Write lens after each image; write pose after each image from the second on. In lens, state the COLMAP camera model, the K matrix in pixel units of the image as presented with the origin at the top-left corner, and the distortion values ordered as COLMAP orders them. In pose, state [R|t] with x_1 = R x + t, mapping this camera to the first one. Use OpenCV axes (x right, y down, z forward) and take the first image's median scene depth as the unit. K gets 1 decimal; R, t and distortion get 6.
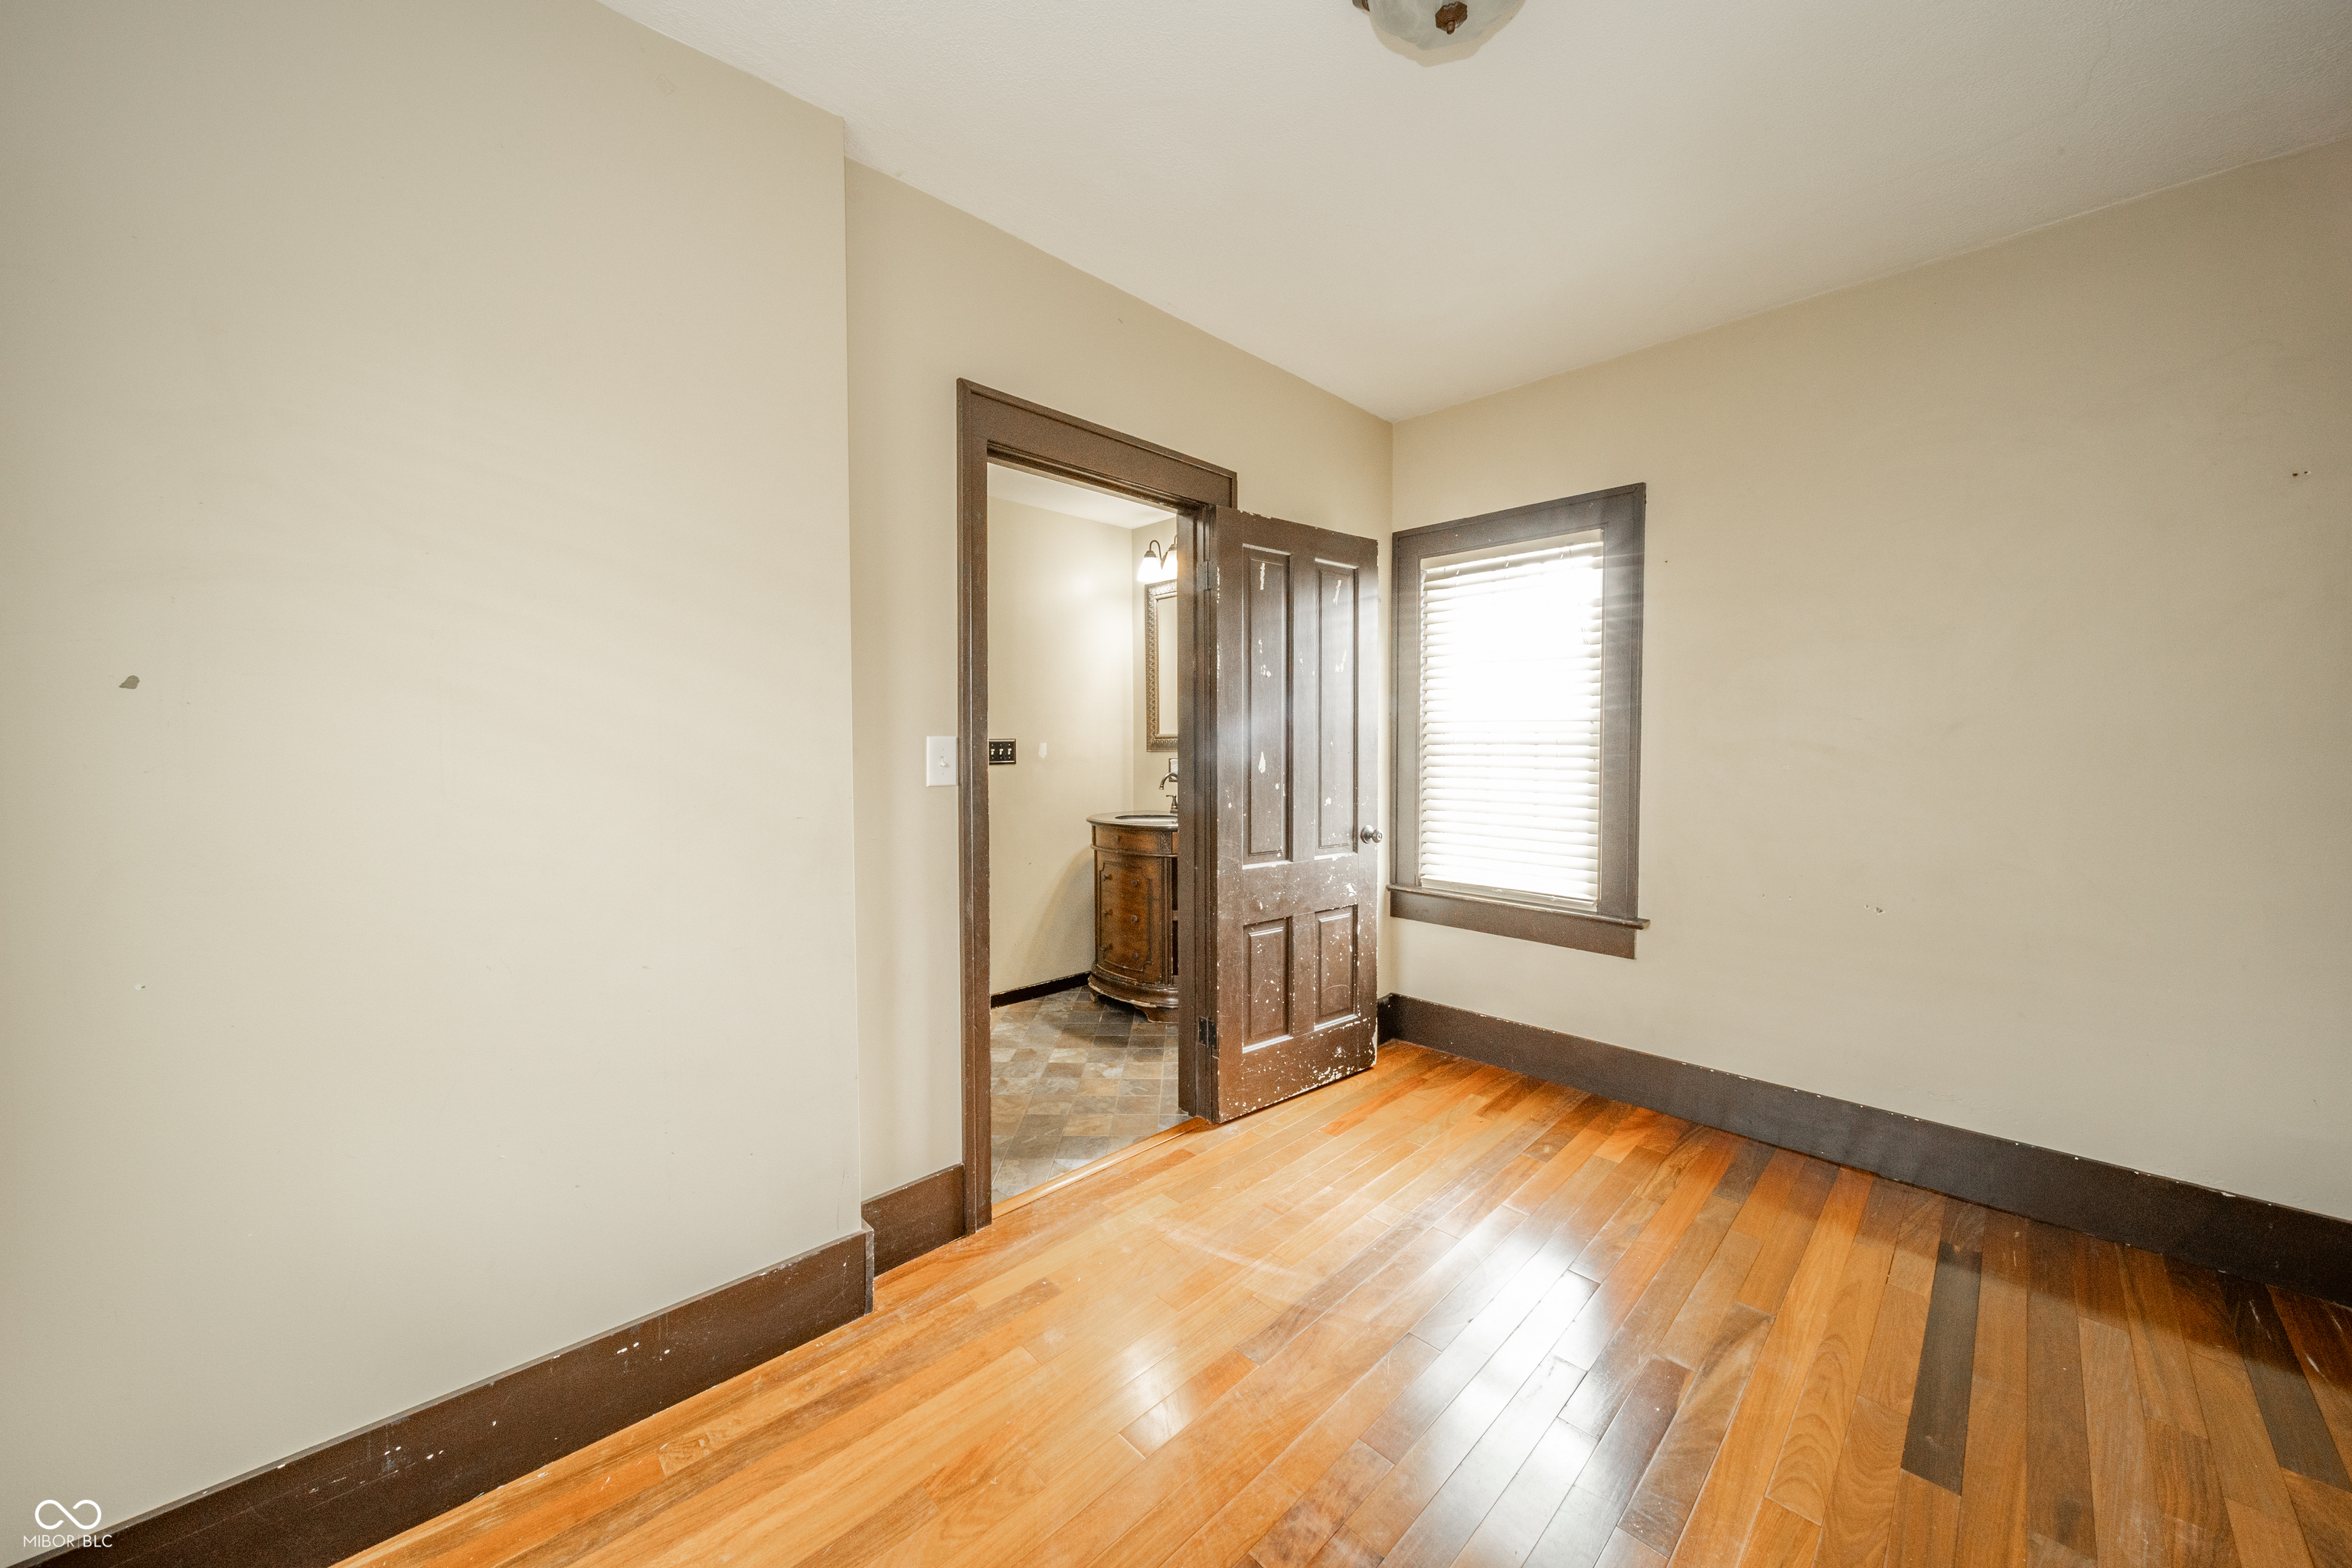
lens RADIAL K [[830.3, 0, 1163.1], [0, 830.3, 770.9], [0, 0, 1]] dist [-0.000257, -0.000040]
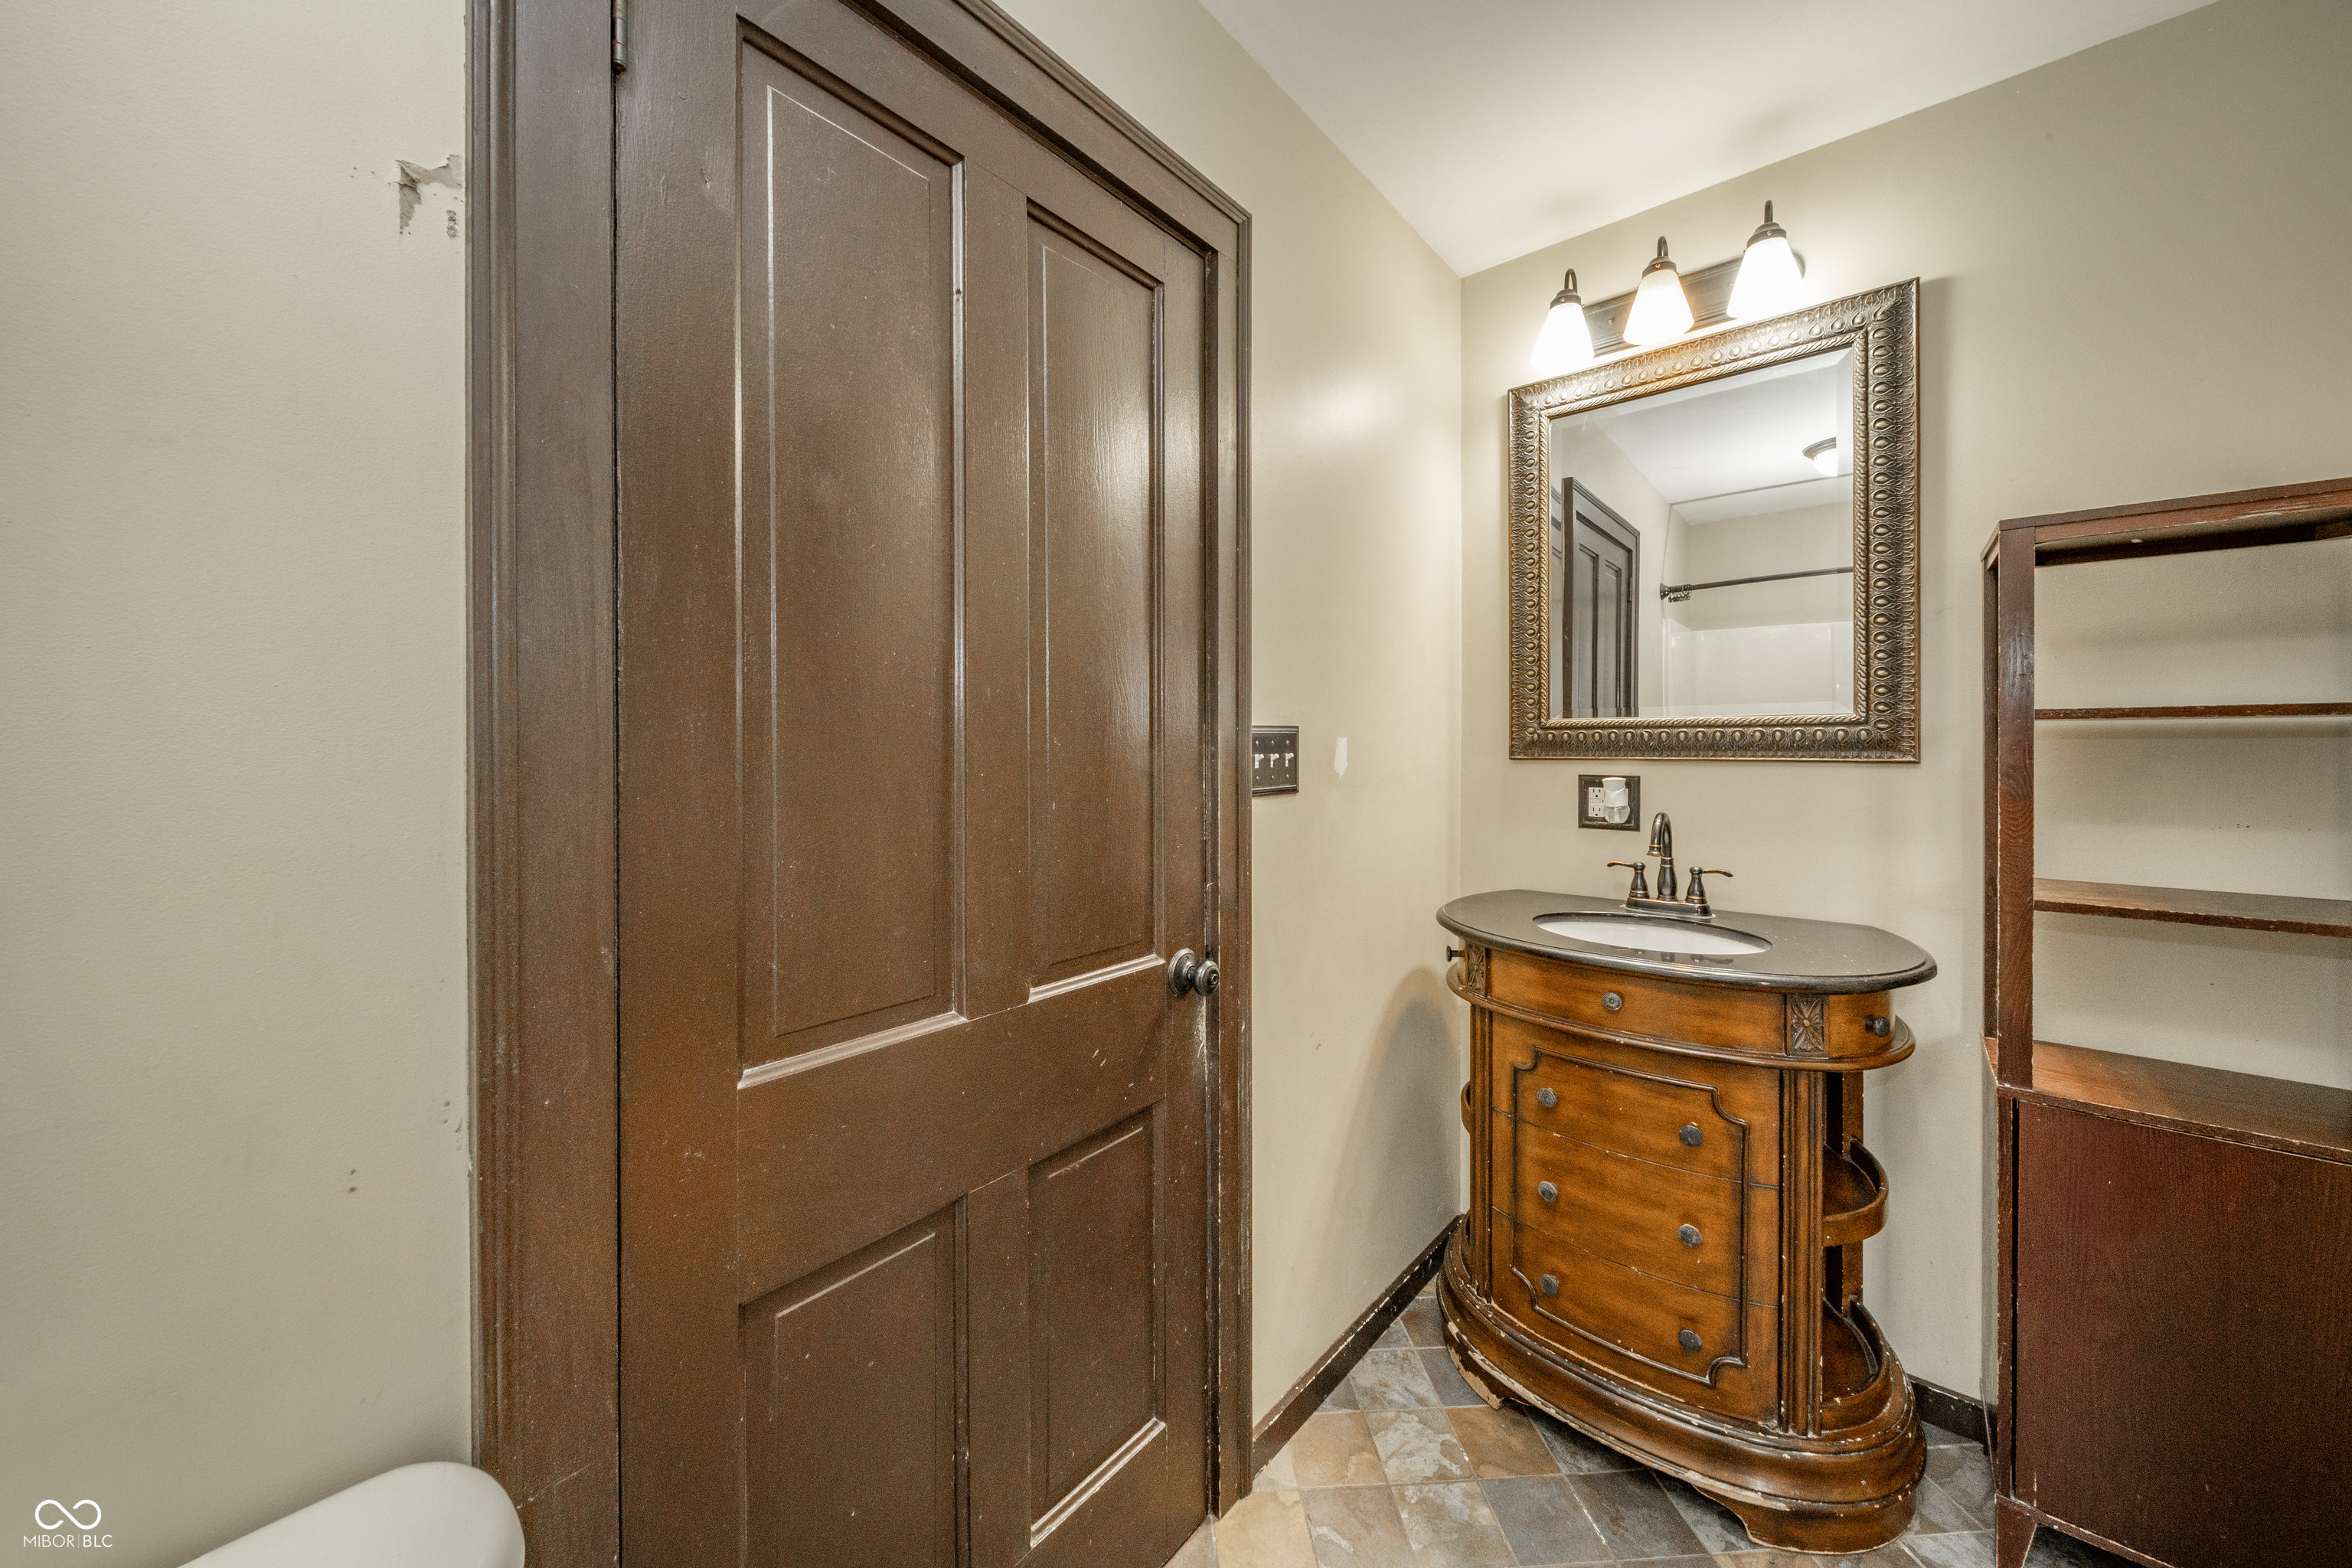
lens RADIAL K [[830.3, 0, 1163.1], [0, 830.3, 770.9], [0, 0, 1]] dist [-0.000257, -0.000040]
pose [[0.996596, -0.000225, 0.082440, -0.275735], [0.001064, 0.999948, -0.010142, -0.014823], [-0.082433, 0.010195, 0.996544, 0.641689]]
